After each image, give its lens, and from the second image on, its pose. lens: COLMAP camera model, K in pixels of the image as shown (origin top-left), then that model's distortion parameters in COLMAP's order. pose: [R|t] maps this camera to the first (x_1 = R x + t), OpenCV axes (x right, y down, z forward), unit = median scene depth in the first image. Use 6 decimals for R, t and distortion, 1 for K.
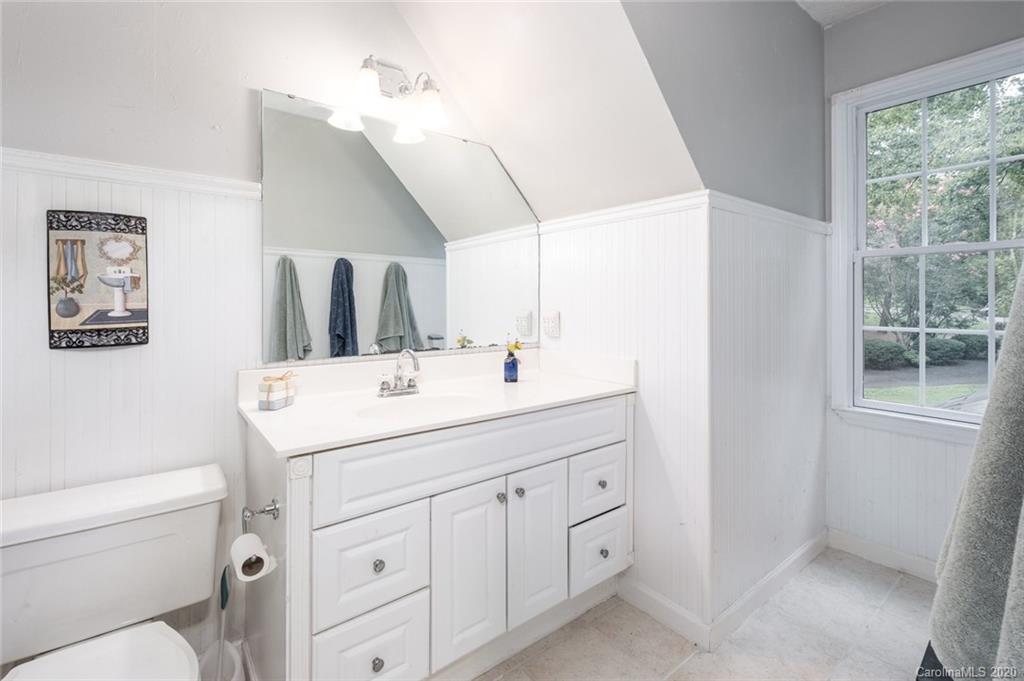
lens RADIAL K [[457.5, 0, 506.5], [0, 457.5, 295.2], [0, 0, 1]] dist [-0.000020, 0.000016]
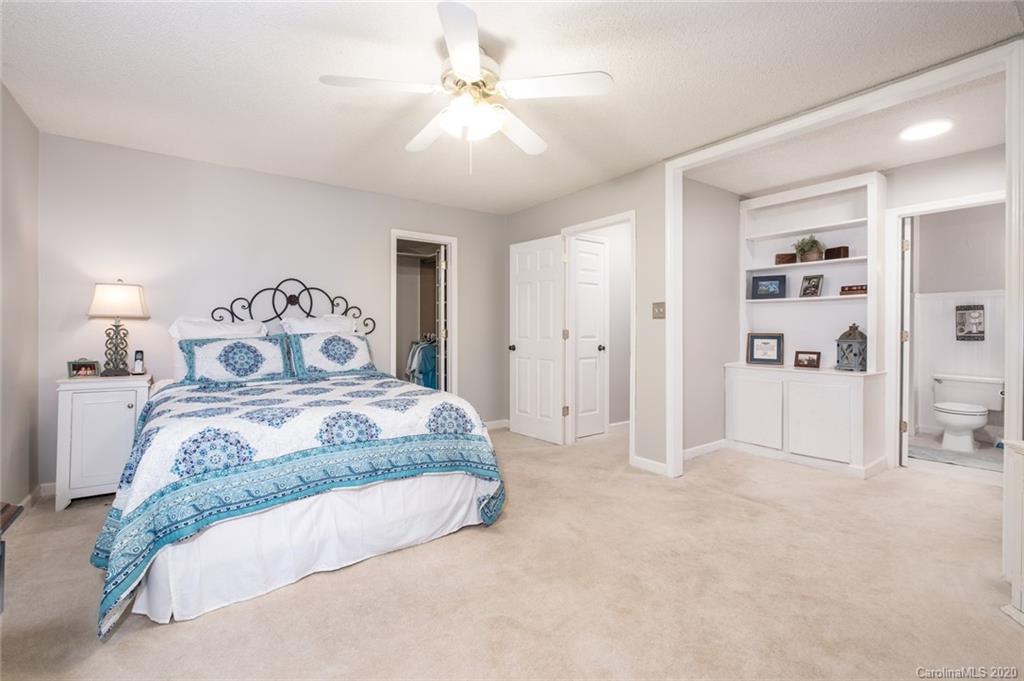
lens RADIAL K [[447.6, 0, 500.4], [0, 447.6, 332.8], [0, 0, 1]] dist [-0.001911, -0.000012]
pose [[-0.053564, 0.012906, -0.998481, 2.893015], [0.013411, 0.999836, 0.012204, -0.046705], [0.998474, -0.012737, -0.053728, -2.577859]]
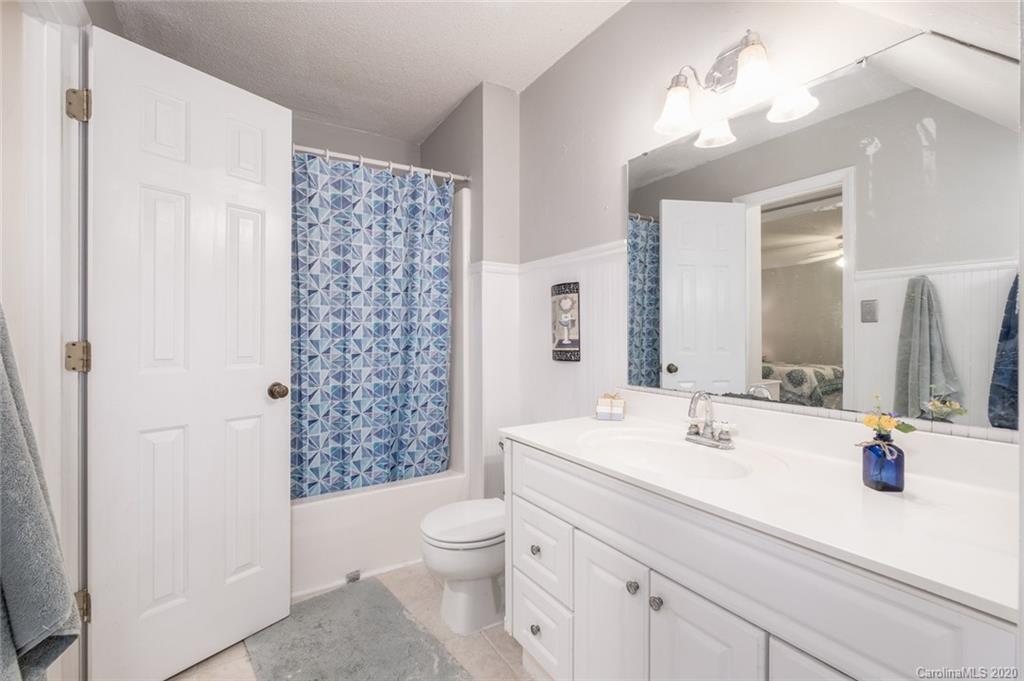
lens RADIAL K [[447.6, 0, 500.4], [0, 447.6, 332.8], [0, 0, 1]] dist [-0.001911, -0.000012]
pose [[-0.095277, -0.003445, -0.995445, 0.788814], [0.013482, 0.999898, -0.004751, 0.010848], [0.995359, -0.013873, -0.095221, 0.875823]]
